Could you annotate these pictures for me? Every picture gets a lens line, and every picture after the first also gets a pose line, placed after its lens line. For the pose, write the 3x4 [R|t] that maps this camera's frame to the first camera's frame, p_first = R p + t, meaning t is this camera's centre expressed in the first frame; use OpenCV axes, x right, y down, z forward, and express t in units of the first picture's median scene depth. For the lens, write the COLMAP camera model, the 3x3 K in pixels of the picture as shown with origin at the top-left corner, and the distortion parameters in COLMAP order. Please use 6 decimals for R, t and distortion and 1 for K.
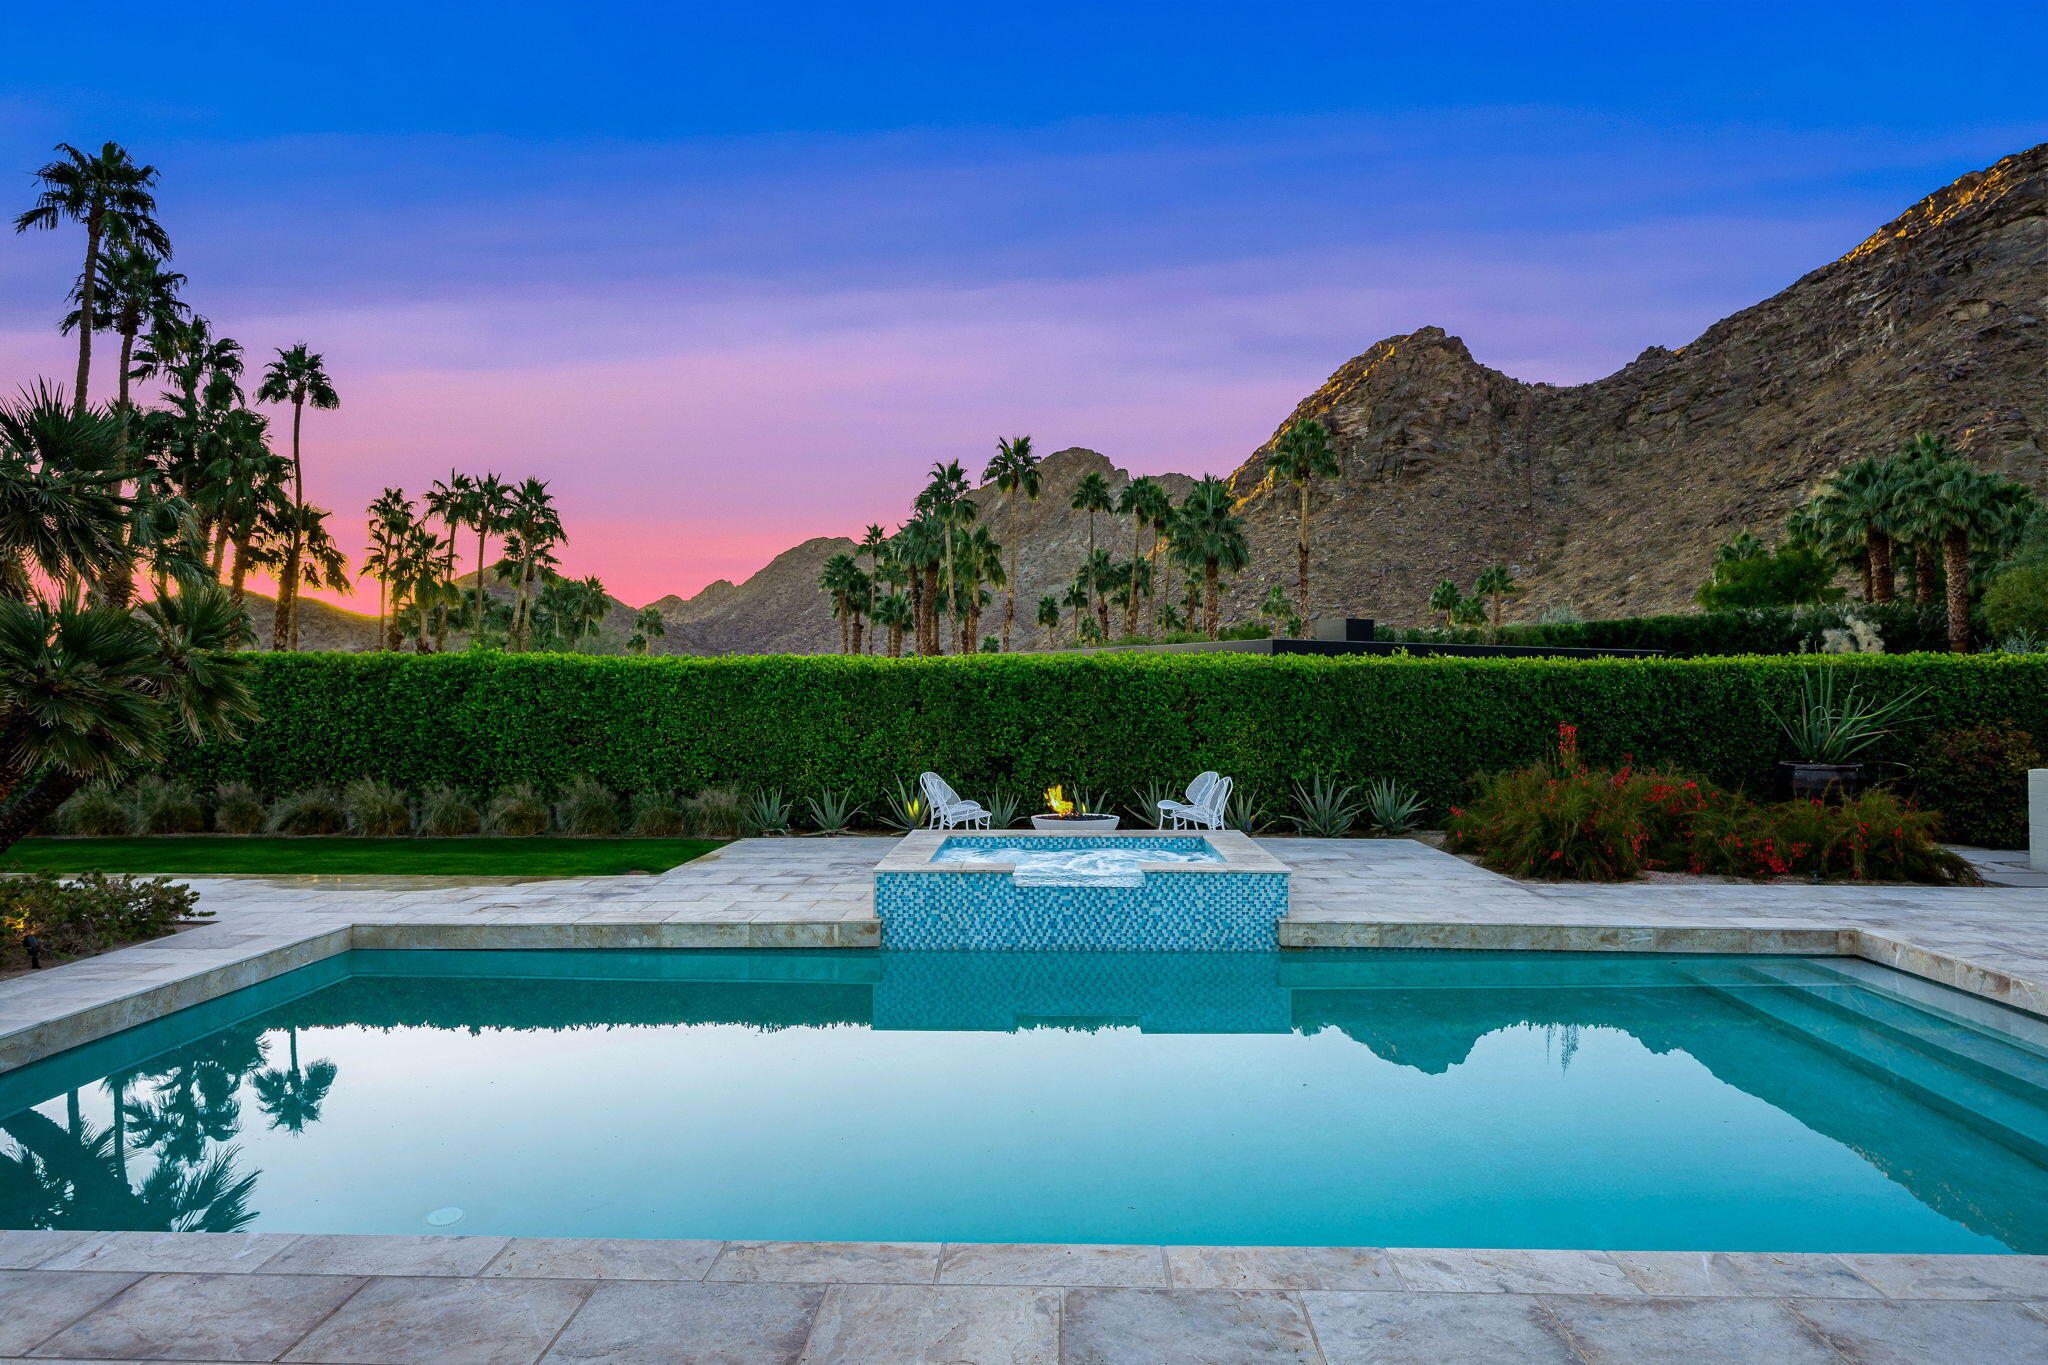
lens RADIAL K [[1181.3, 0, 1030.1], [0, 1181.3, 686.9], [0, 0, 1]] dist [-0.005577, 0.001216]
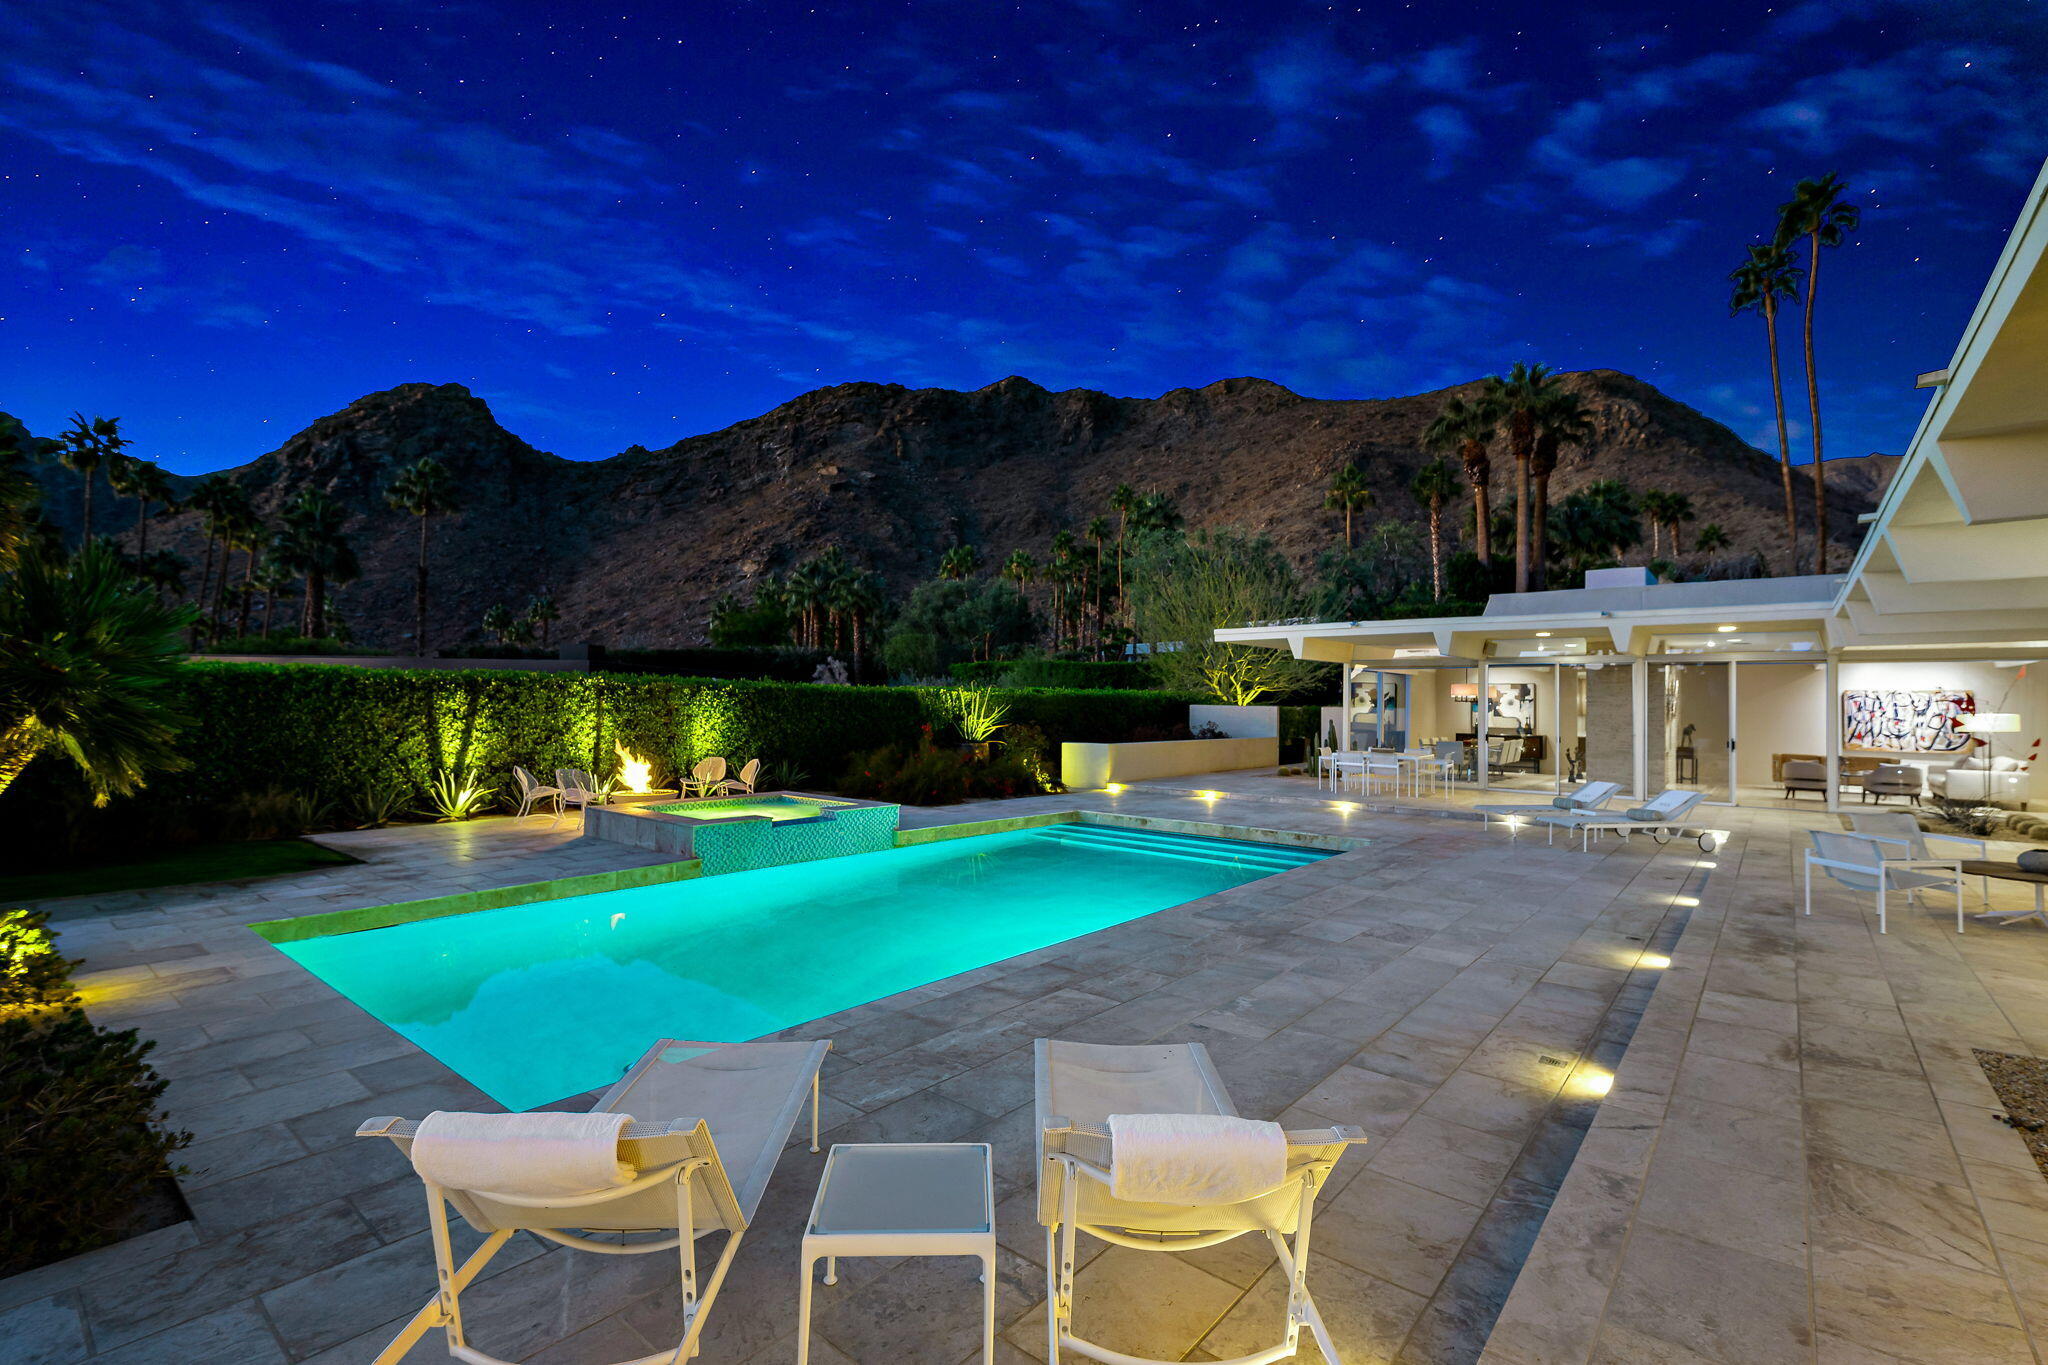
lens RADIAL K [[916.6, 0, 1019.8], [0, 916.6, 684.0], [0, 0, 1]] dist [-0.002327, 0.000538]
pose [[0.615609, 0.027755, 0.787563, -0.035205], [-0.020071, 0.999608, -0.019539, -0.000451], [-0.787796, -0.003779, 0.615924, -0.001734]]
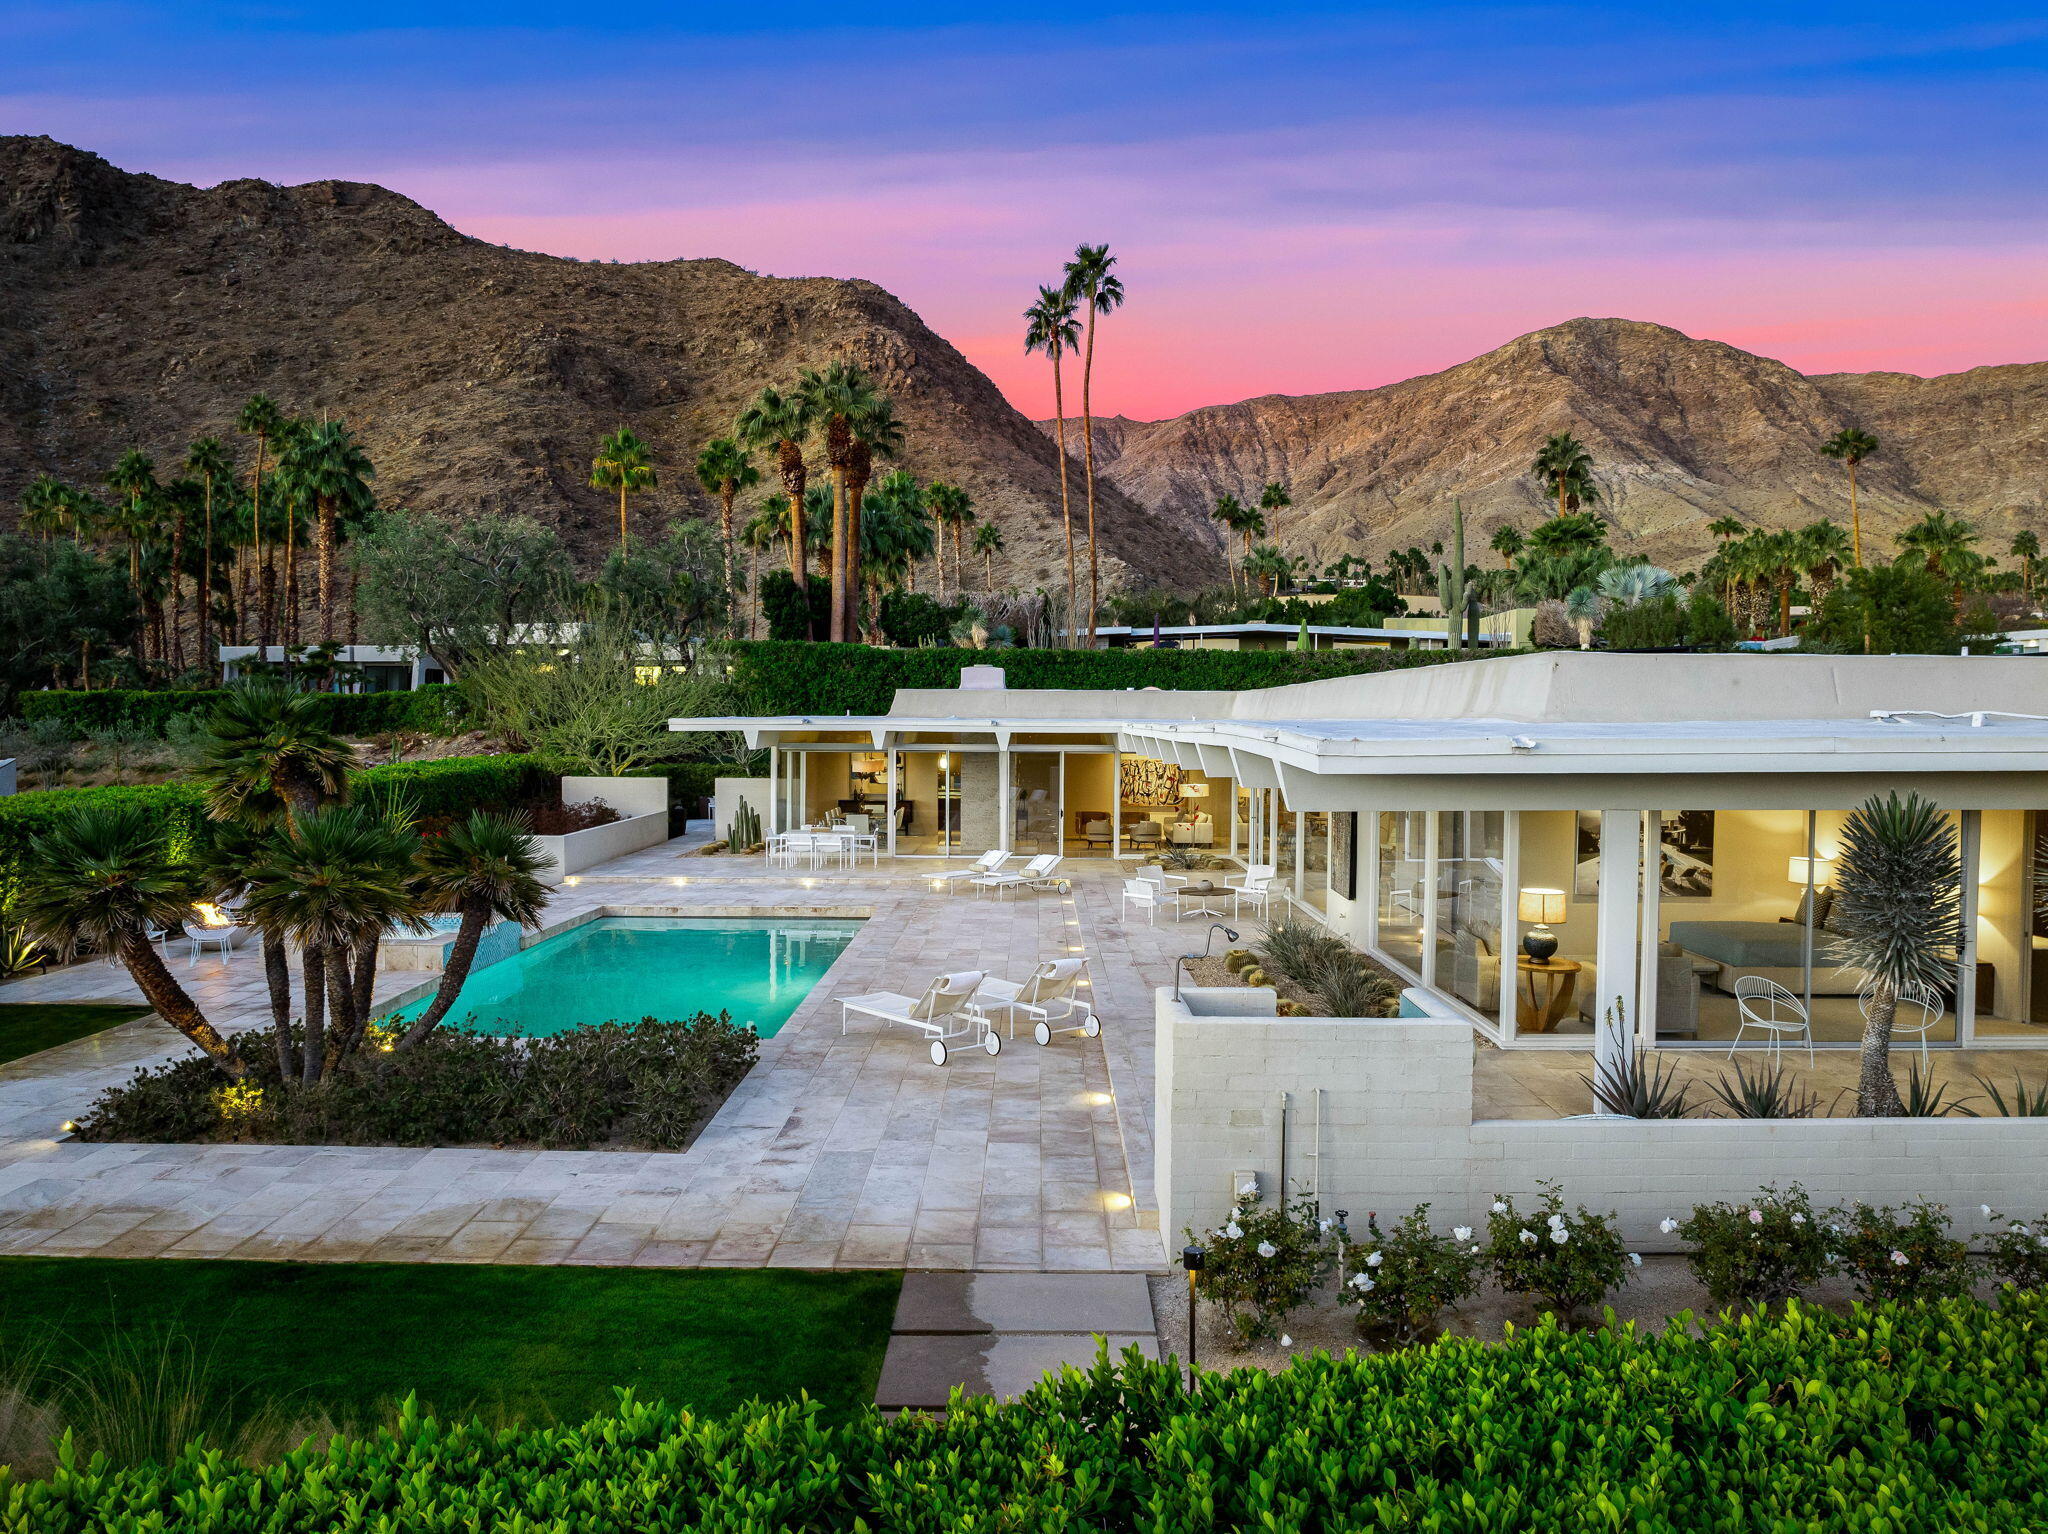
lens RADIAL K [[1456.8, 0, 1031.9], [0, 1456.8, 759.8], [0, 0, 1]] dist [-0.049893, 0.016935]
pose [[-0.031197, -0.026386, 0.999165, -0.104729], [-0.012401, 0.999585, 0.026010, -0.008695], [-0.999436, -0.011579, -0.031512, 0.007430]]
